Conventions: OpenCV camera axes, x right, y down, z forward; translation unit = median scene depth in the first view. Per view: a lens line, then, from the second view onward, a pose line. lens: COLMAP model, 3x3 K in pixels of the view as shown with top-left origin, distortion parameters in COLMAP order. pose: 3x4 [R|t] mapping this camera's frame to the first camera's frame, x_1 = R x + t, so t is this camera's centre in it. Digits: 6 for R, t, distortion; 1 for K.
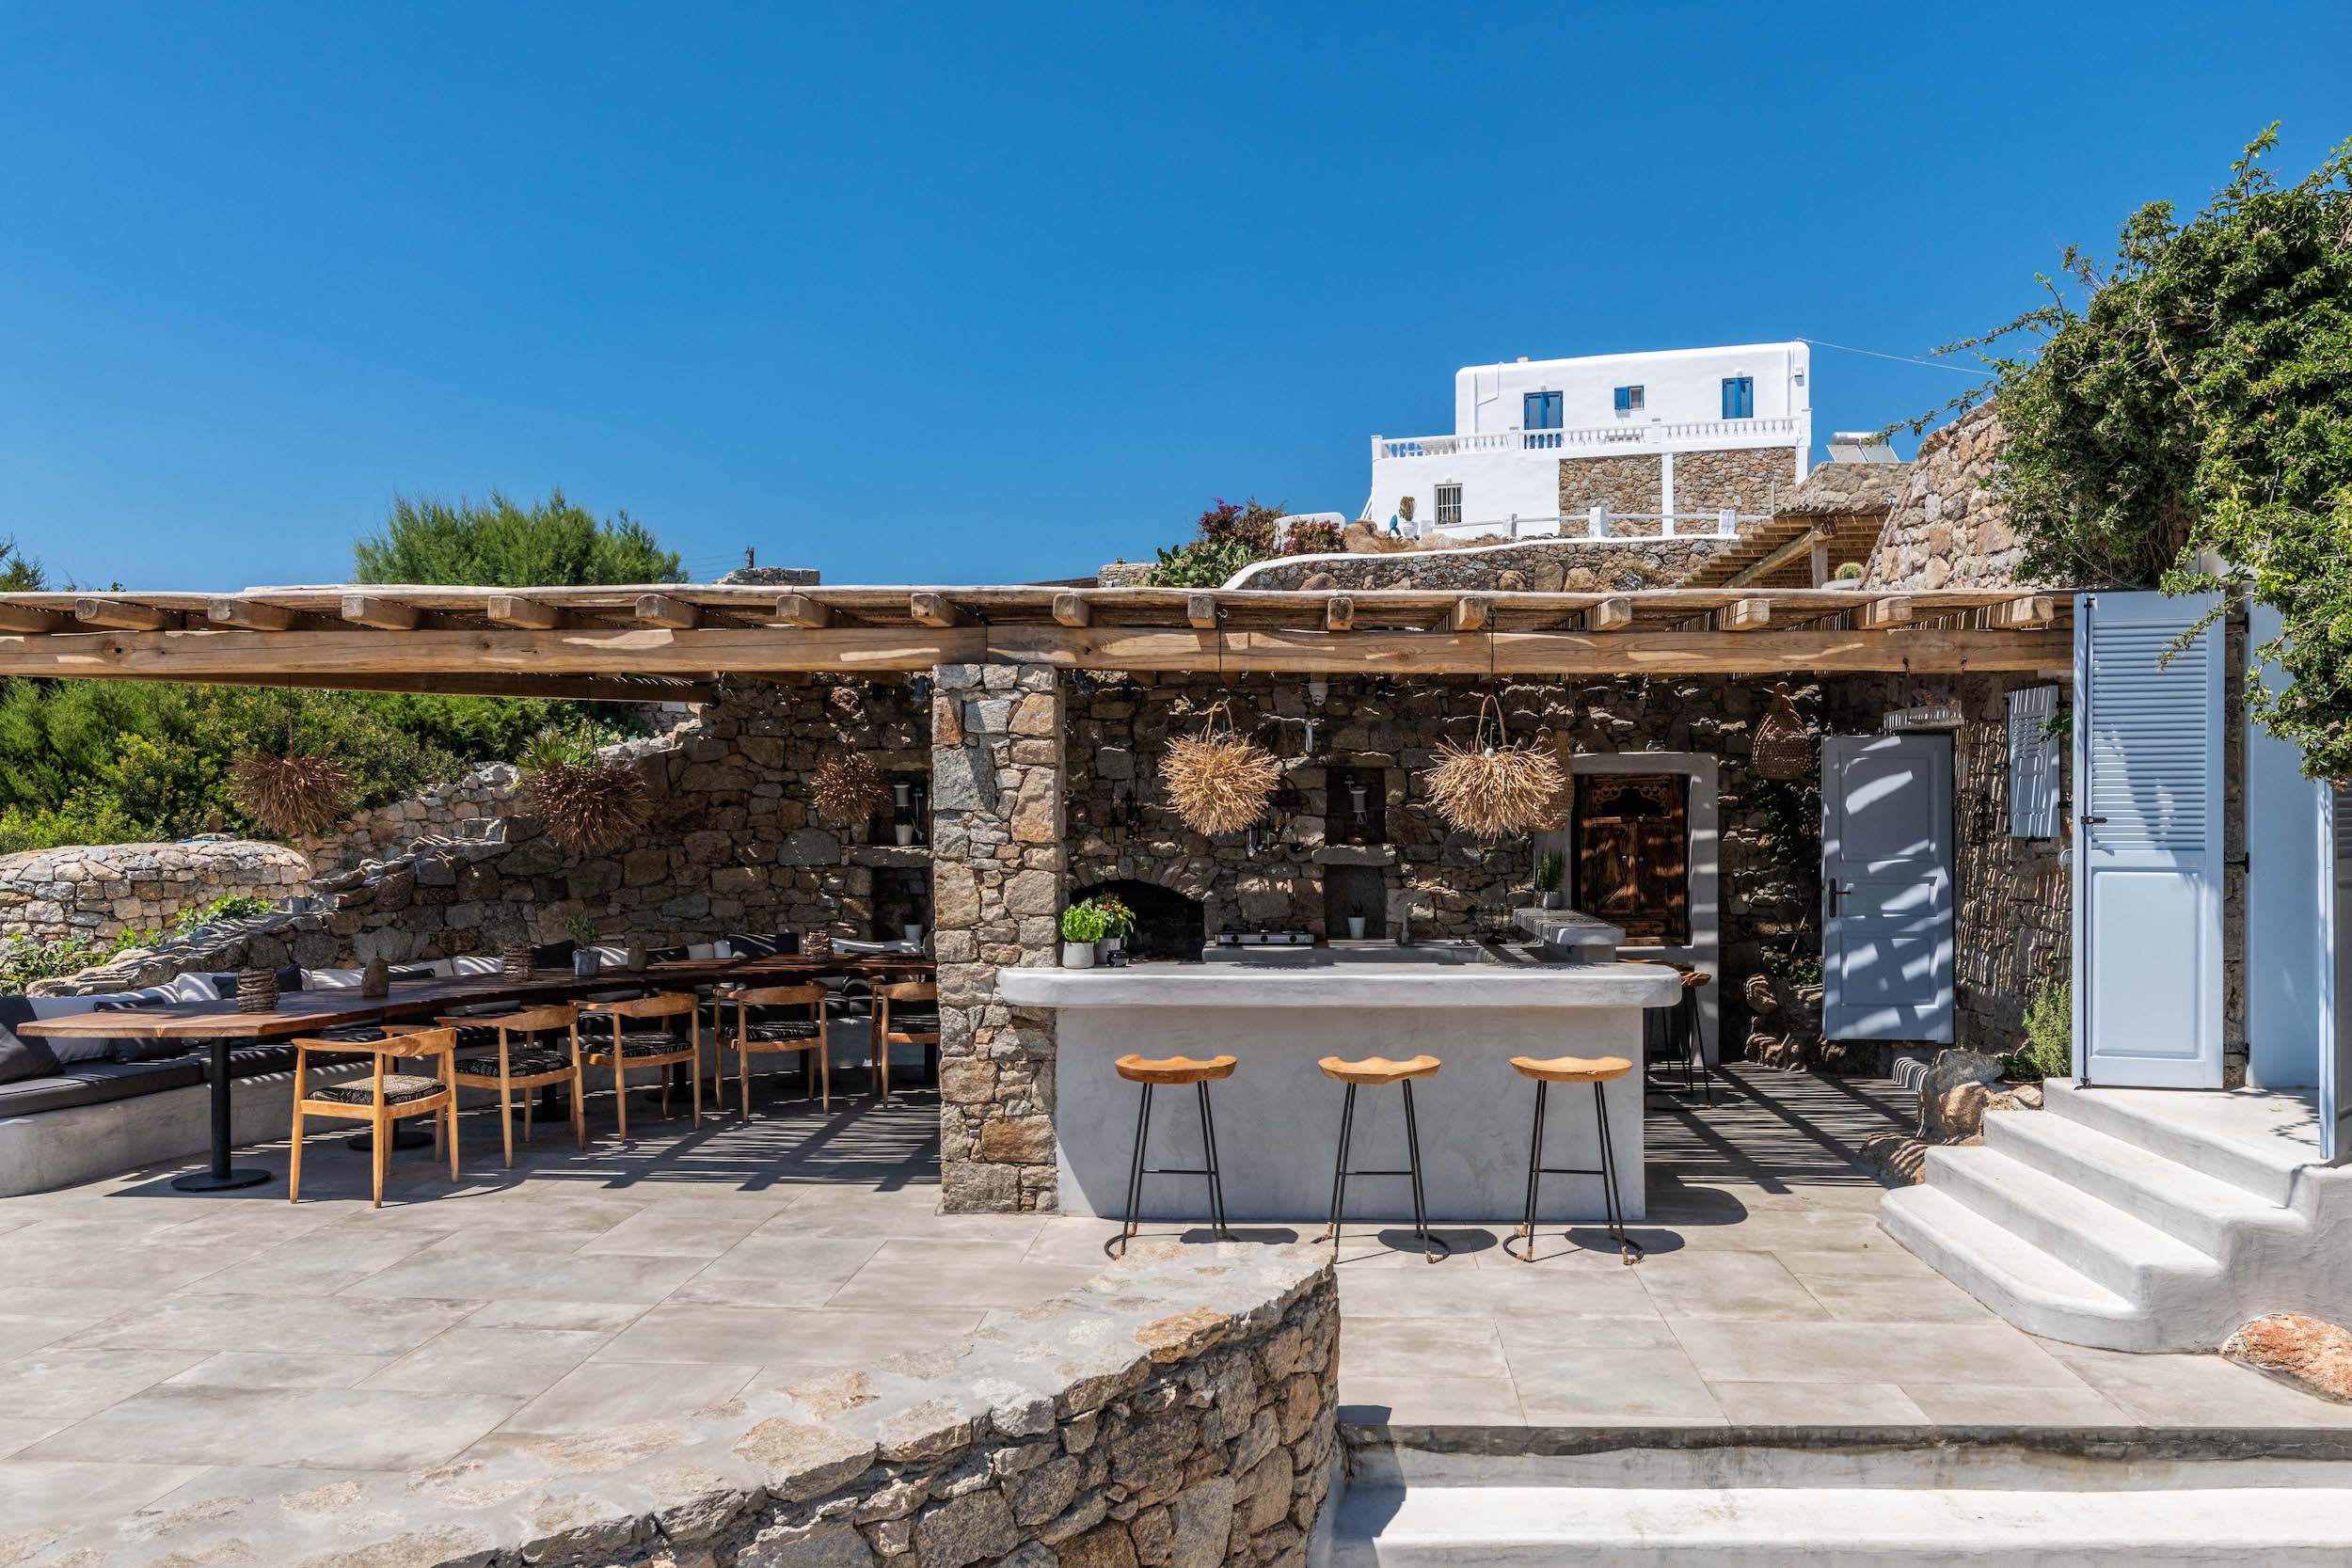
lens RADIAL K [[1608.4, 0, 1182.9], [0, 1608.4, 832.3], [0, 0, 1]] dist [-0.000210, 0.001025]
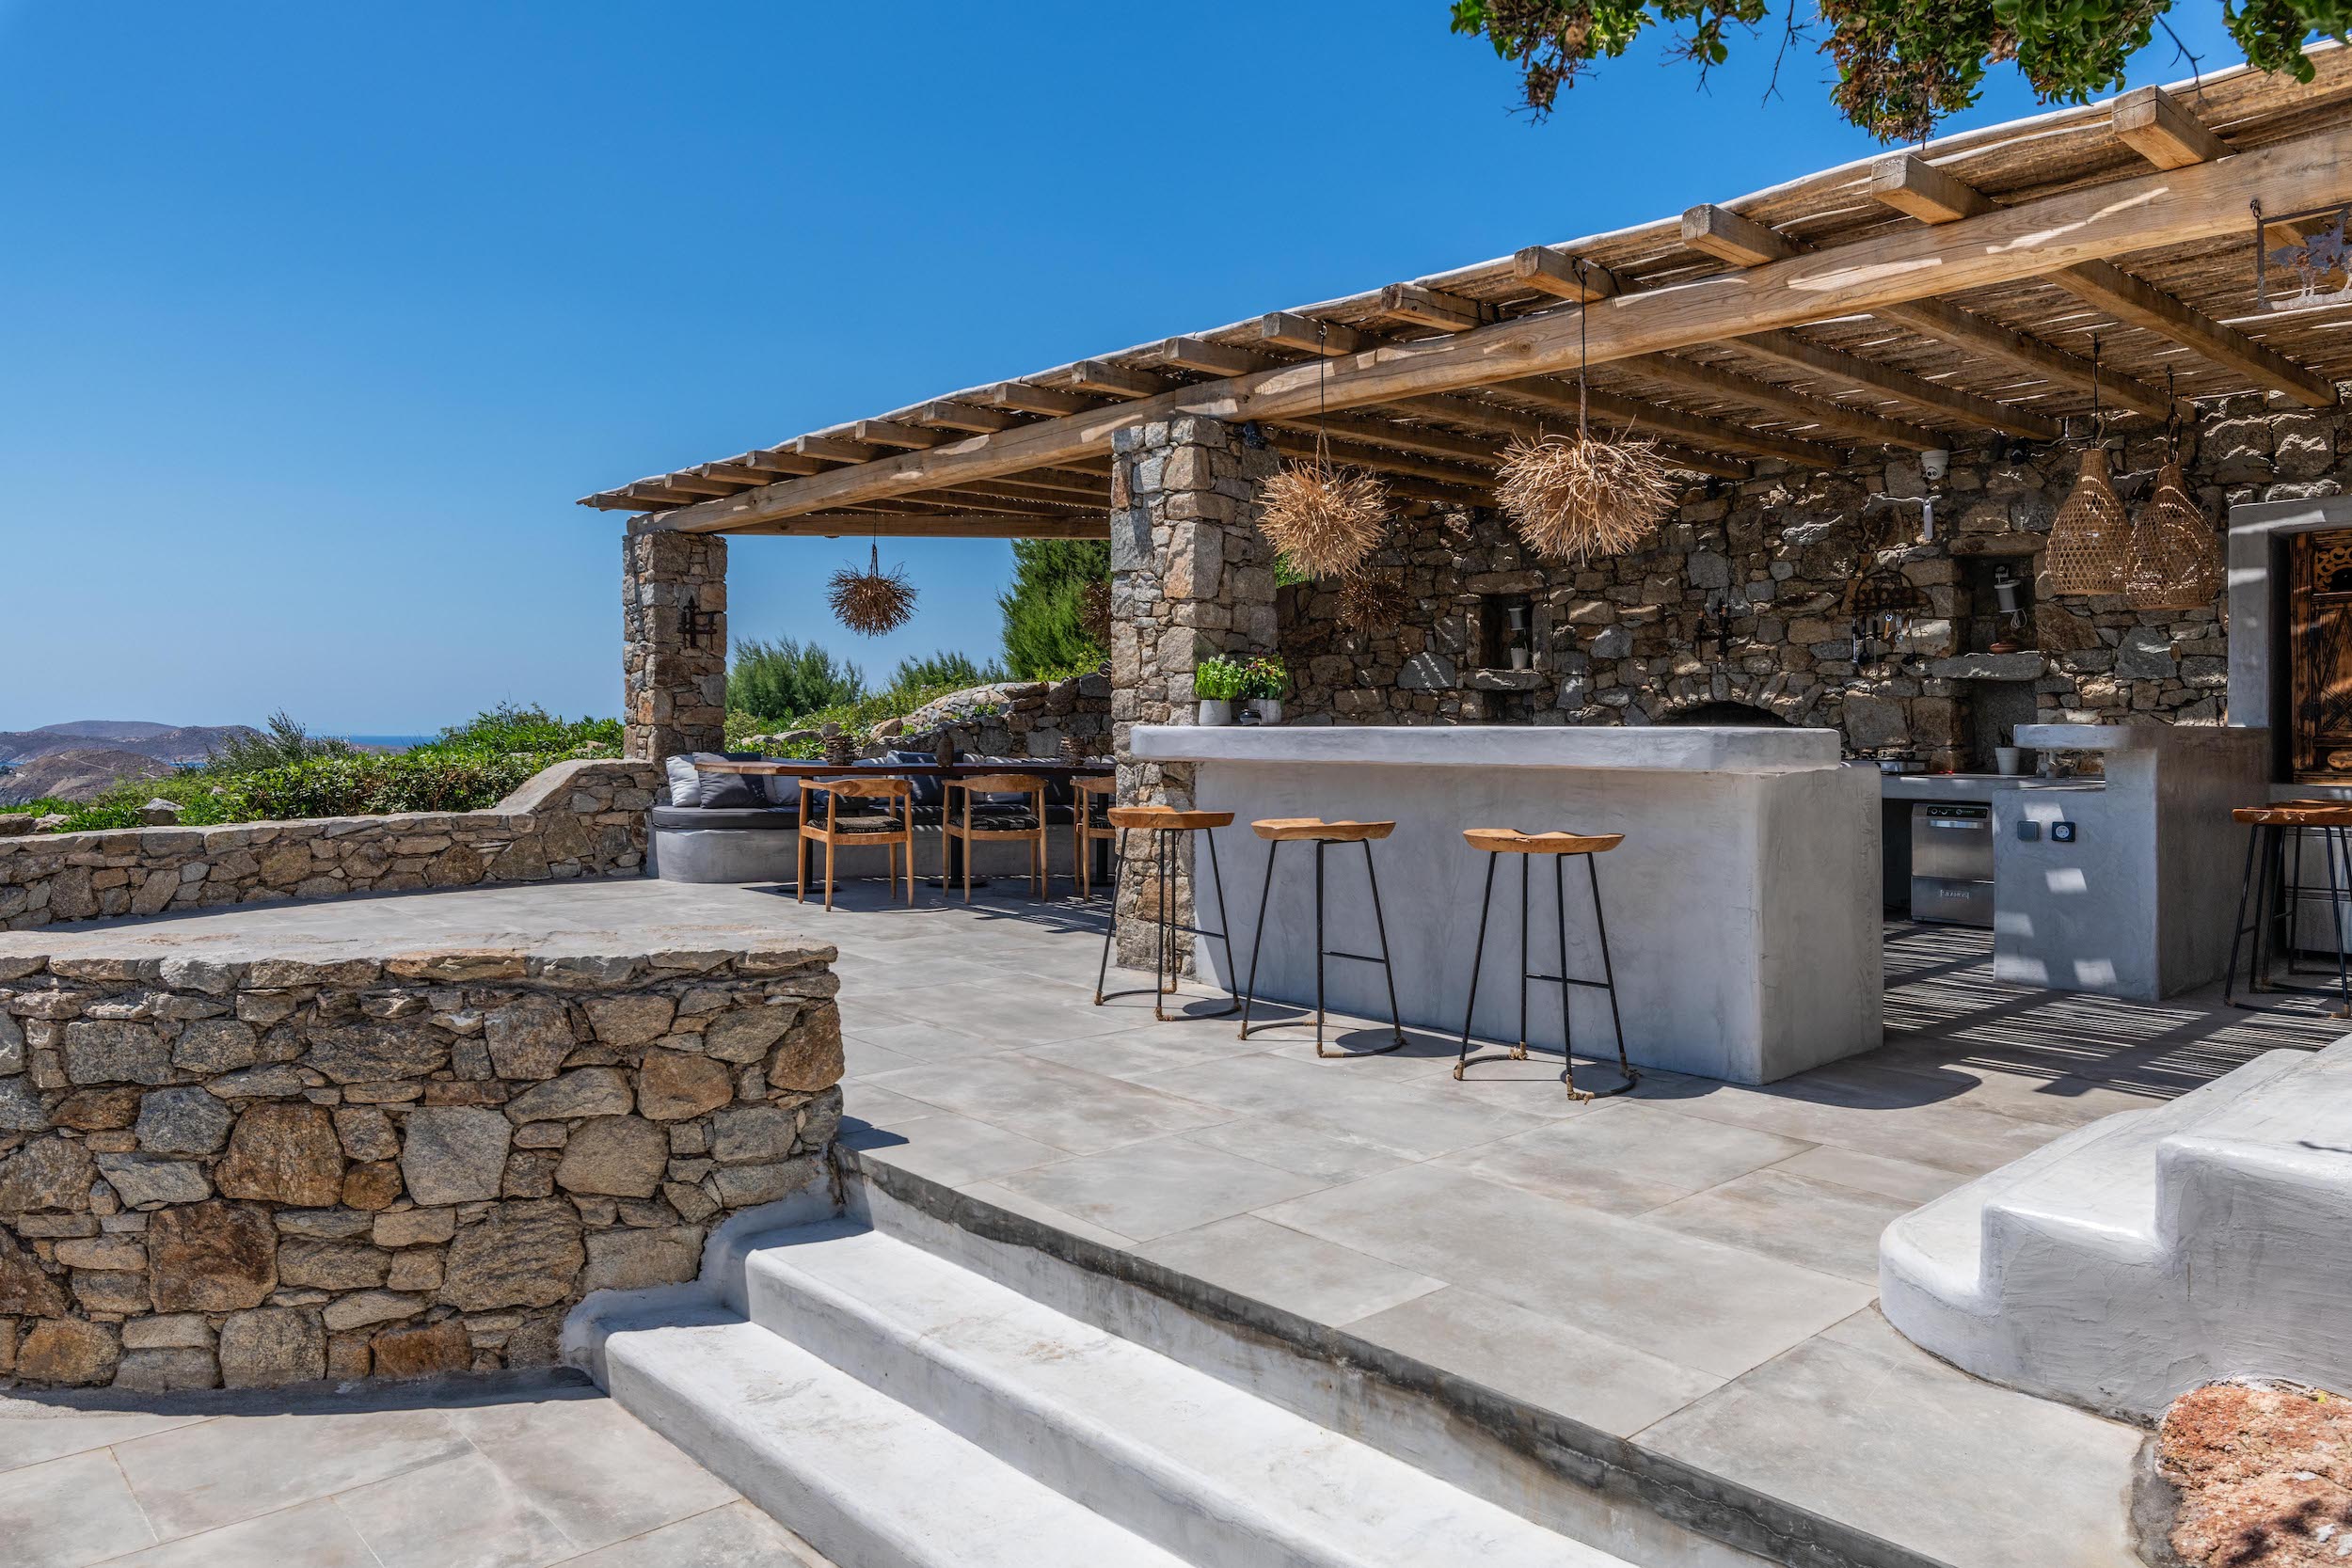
lens RADIAL K [[1488.5, 0, 1240.7], [0, 1488.5, 731.1], [0, 0, 1]] dist [0.000173, 0.001131]
pose [[0.723341, 0.006356, -0.690461, 0.562927], [-0.016060, 0.999842, -0.007620, 0.093706], [0.690304, 0.016600, 0.723329, 0.368169]]
